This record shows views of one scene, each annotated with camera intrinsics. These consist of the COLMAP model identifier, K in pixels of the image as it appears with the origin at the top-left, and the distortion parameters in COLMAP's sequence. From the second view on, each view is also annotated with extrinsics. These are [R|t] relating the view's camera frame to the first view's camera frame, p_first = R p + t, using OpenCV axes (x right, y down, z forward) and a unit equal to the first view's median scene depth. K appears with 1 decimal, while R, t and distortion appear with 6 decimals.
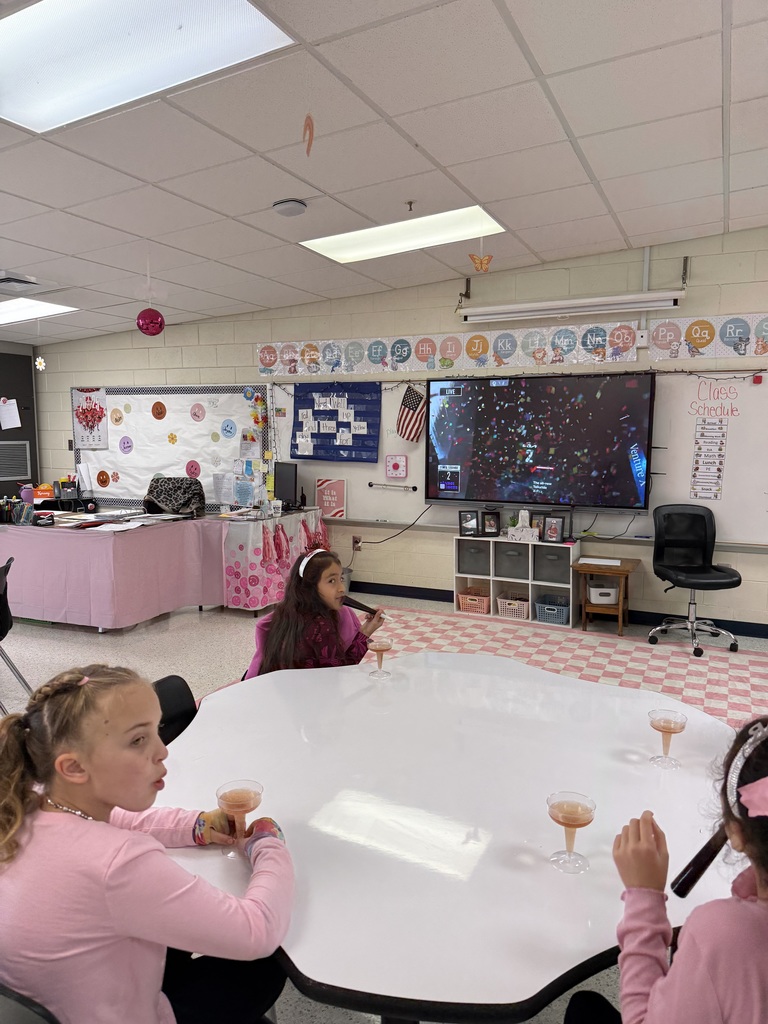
lens RADIAL K [[716.5, 0, 391.7], [0, 716.5, 510.9], [0, 0, 1]] dist [-0.020712, -0.025528]
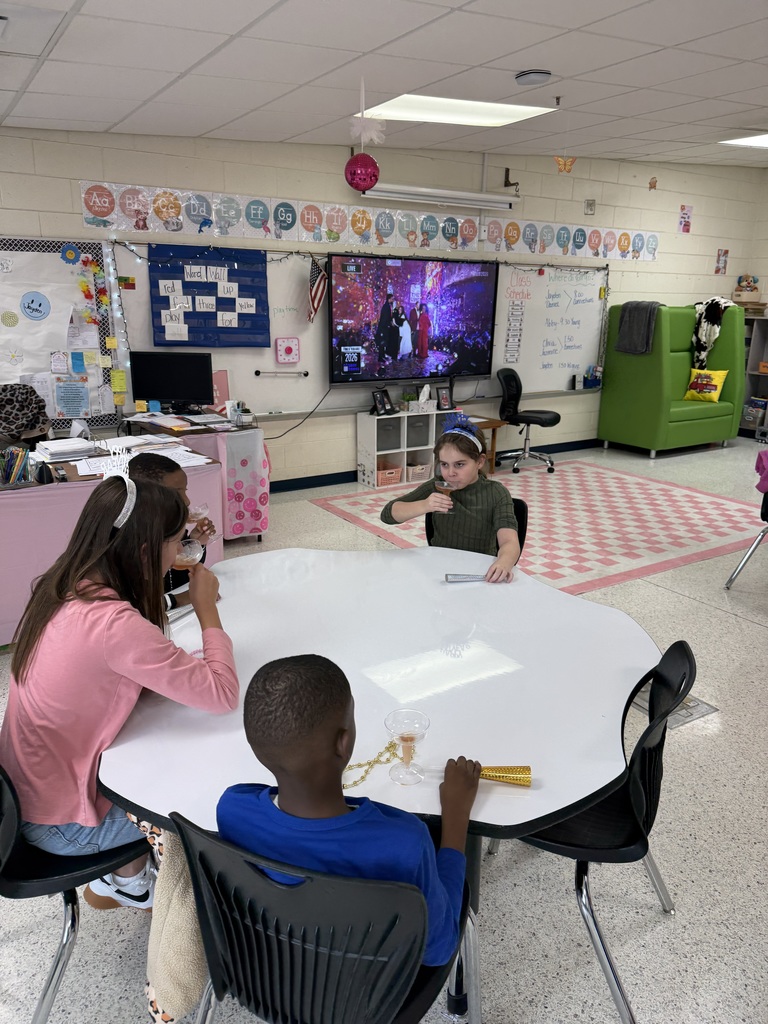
lens RADIAL K [[716.5, 0, 391.4], [0, 716.5, 521.9], [0, 0, 1]] dist [-0.020712, -0.025528]
pose [[0.527241, -0.243421, 0.814103, -0.706497], [0.079924, 0.968047, 0.237690, -0.054789], [-0.845949, -0.060253, 0.529849, 0.385877]]
